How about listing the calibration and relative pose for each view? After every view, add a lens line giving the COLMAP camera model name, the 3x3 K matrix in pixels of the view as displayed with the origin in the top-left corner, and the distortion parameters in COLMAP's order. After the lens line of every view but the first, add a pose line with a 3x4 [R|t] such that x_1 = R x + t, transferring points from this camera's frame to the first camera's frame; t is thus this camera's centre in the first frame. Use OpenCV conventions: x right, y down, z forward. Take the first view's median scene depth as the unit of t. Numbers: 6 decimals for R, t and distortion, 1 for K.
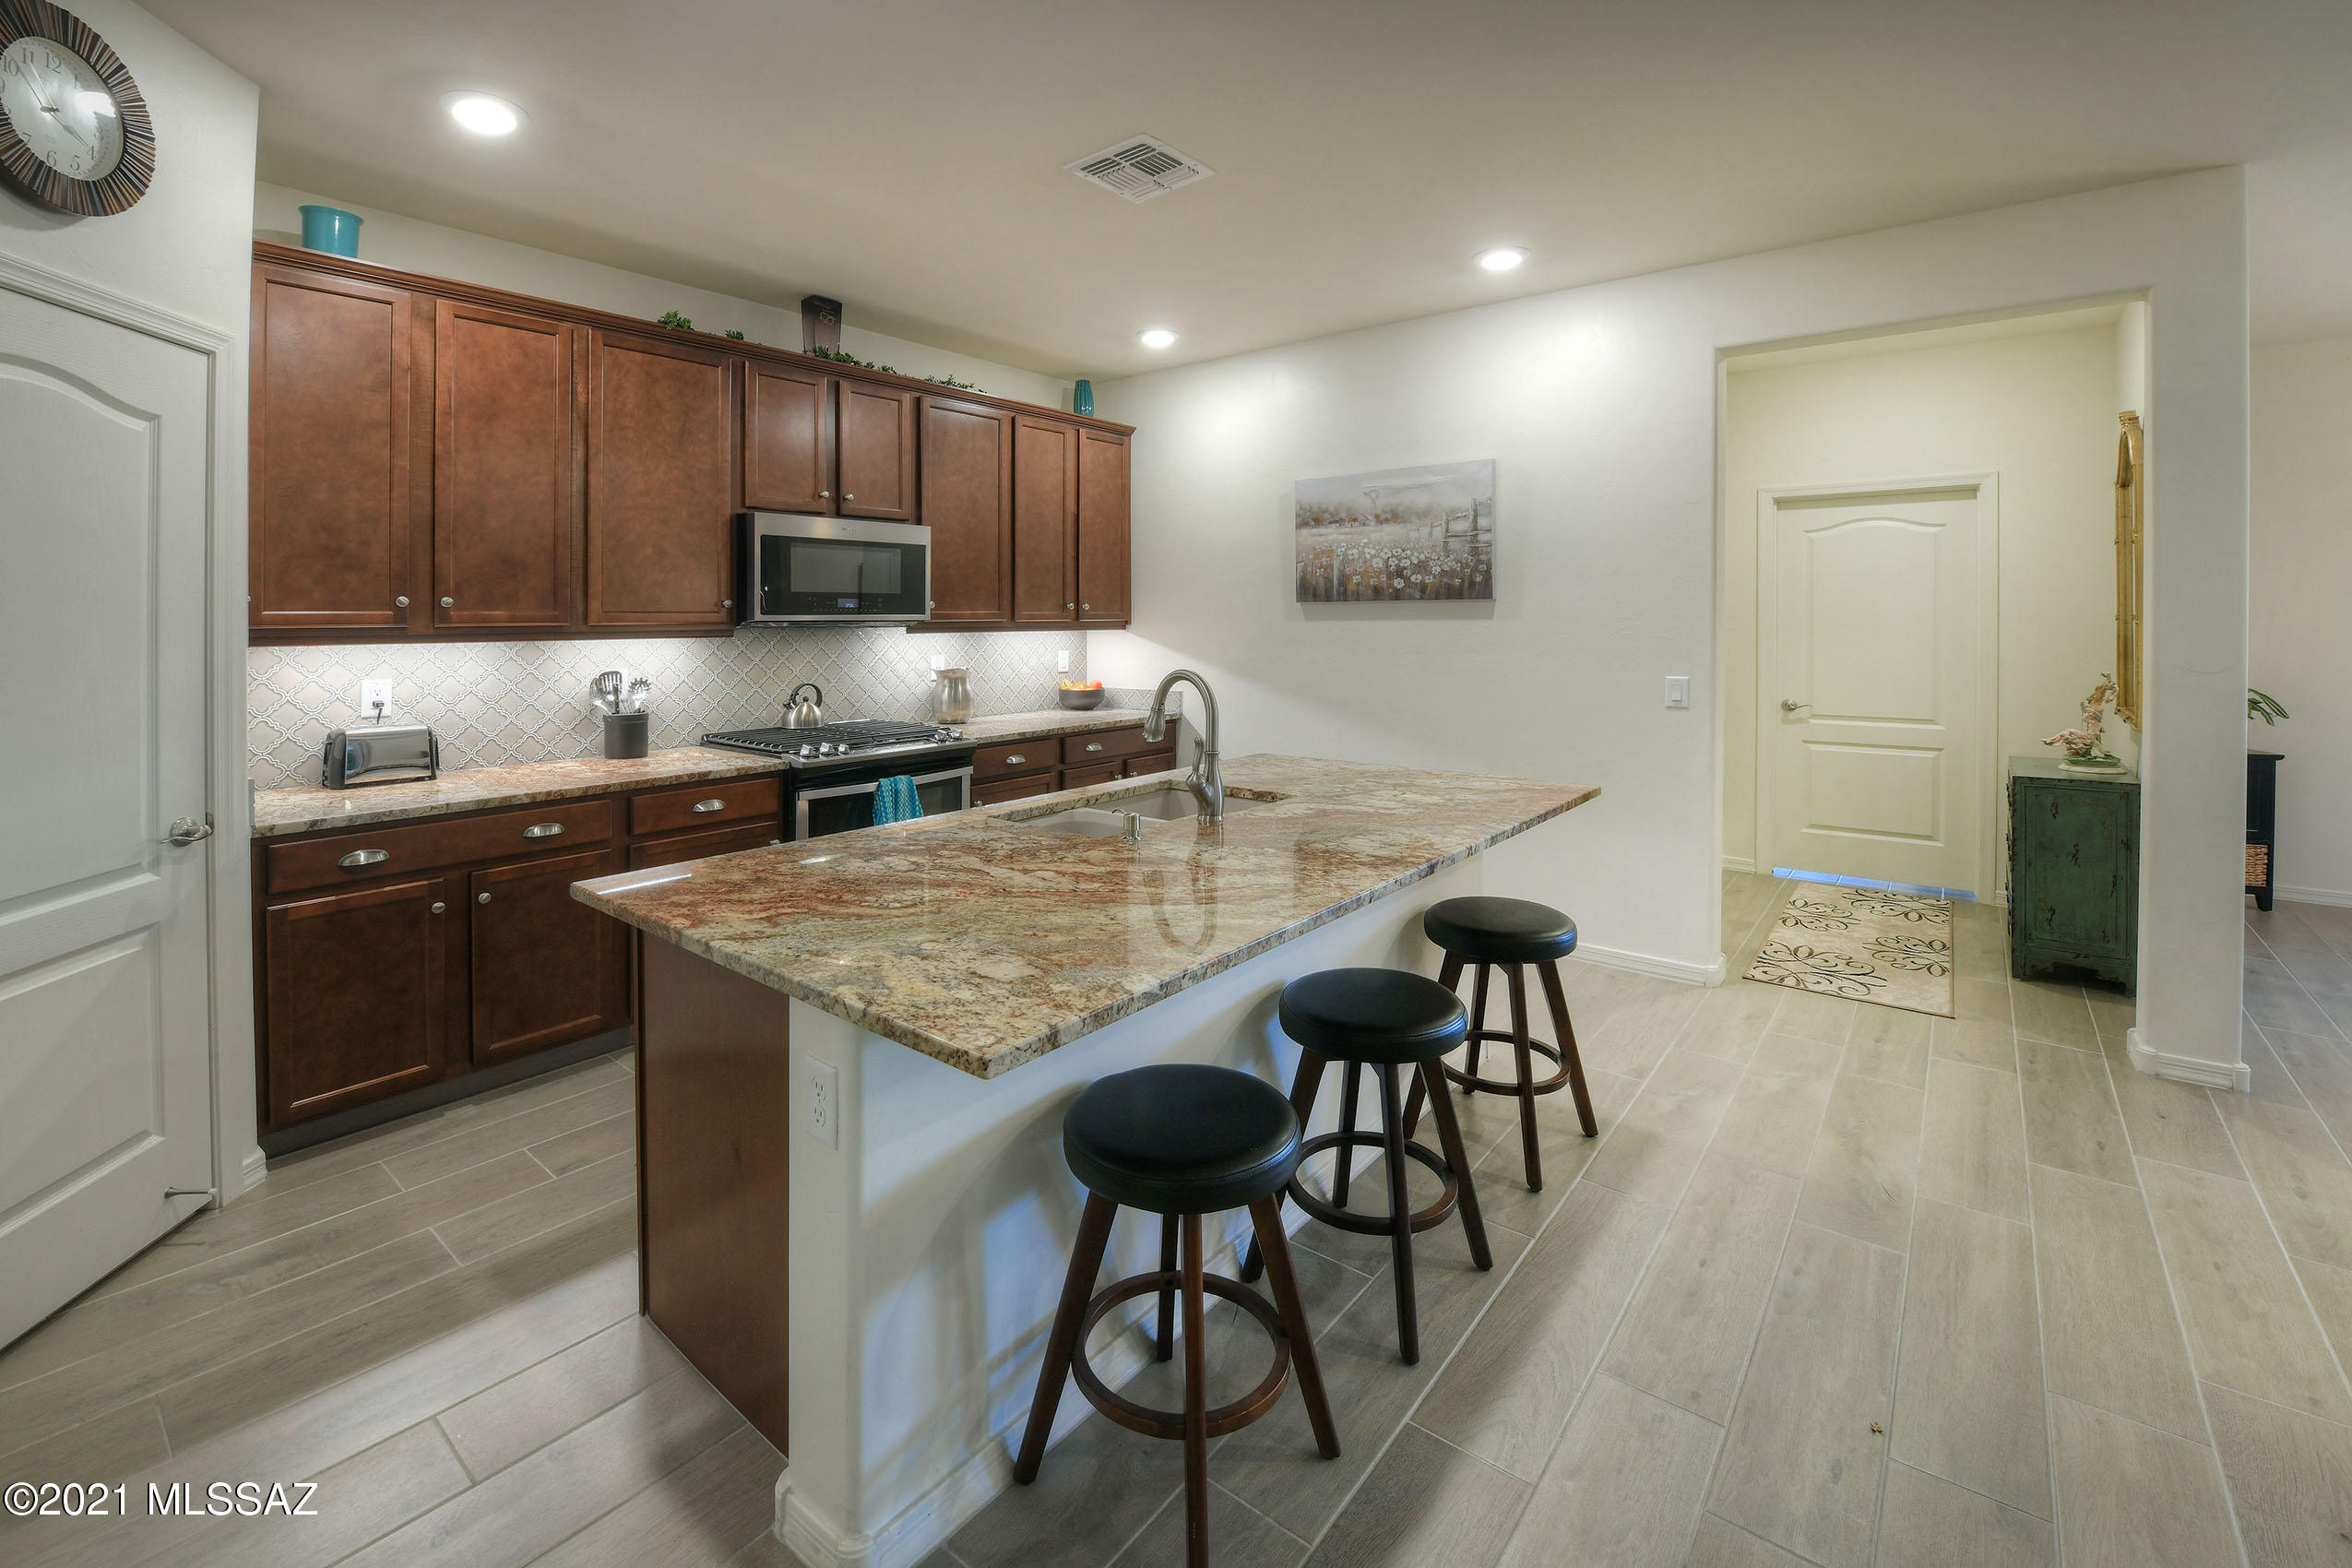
lens RADIAL K [[999.6, 0, 1176.0], [0, 999.6, 784.0], [0, 0, 1]] dist [-0.000624, -0.010471]
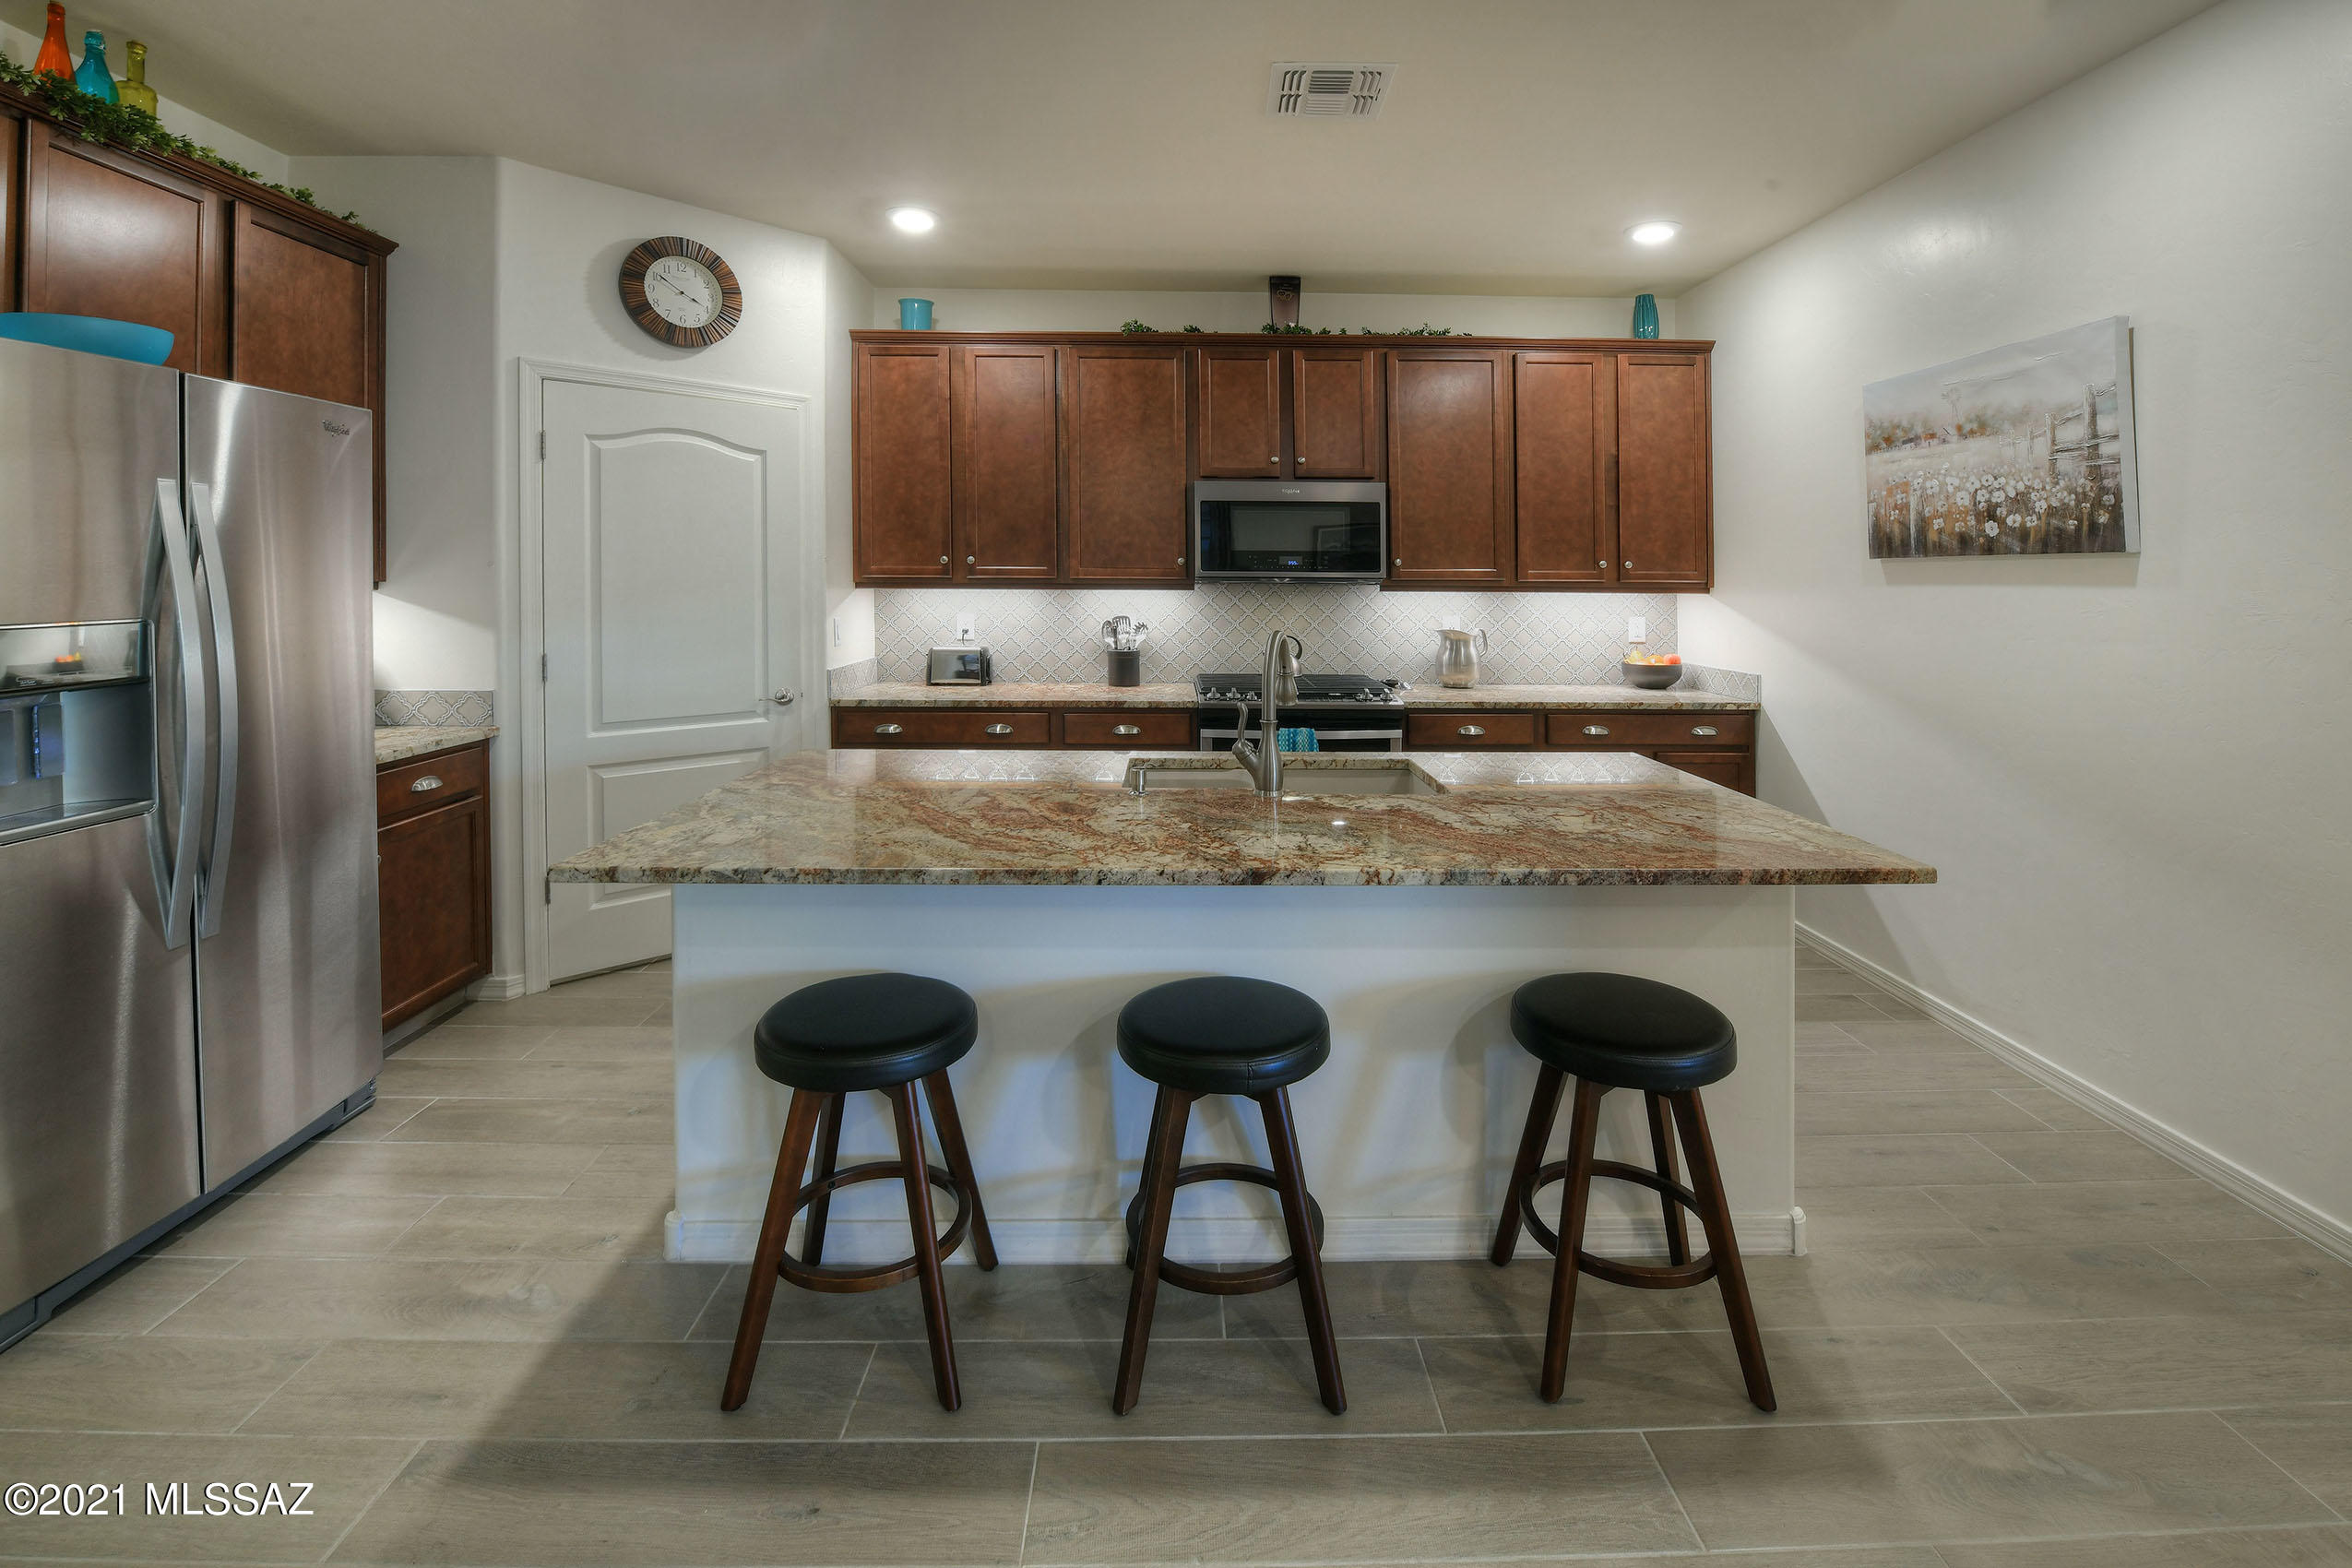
lens RADIAL K [[1040.5, 0, 1180.2], [0, 1040.5, 753.1], [0, 0, 1]] dist [-0.016364, -0.000449]
pose [[0.649483, 0.134412, -0.748402, 0.425347], [-0.133047, 0.989157, 0.062190, -0.030957], [0.748646, 0.059181, 0.660323, 0.188830]]
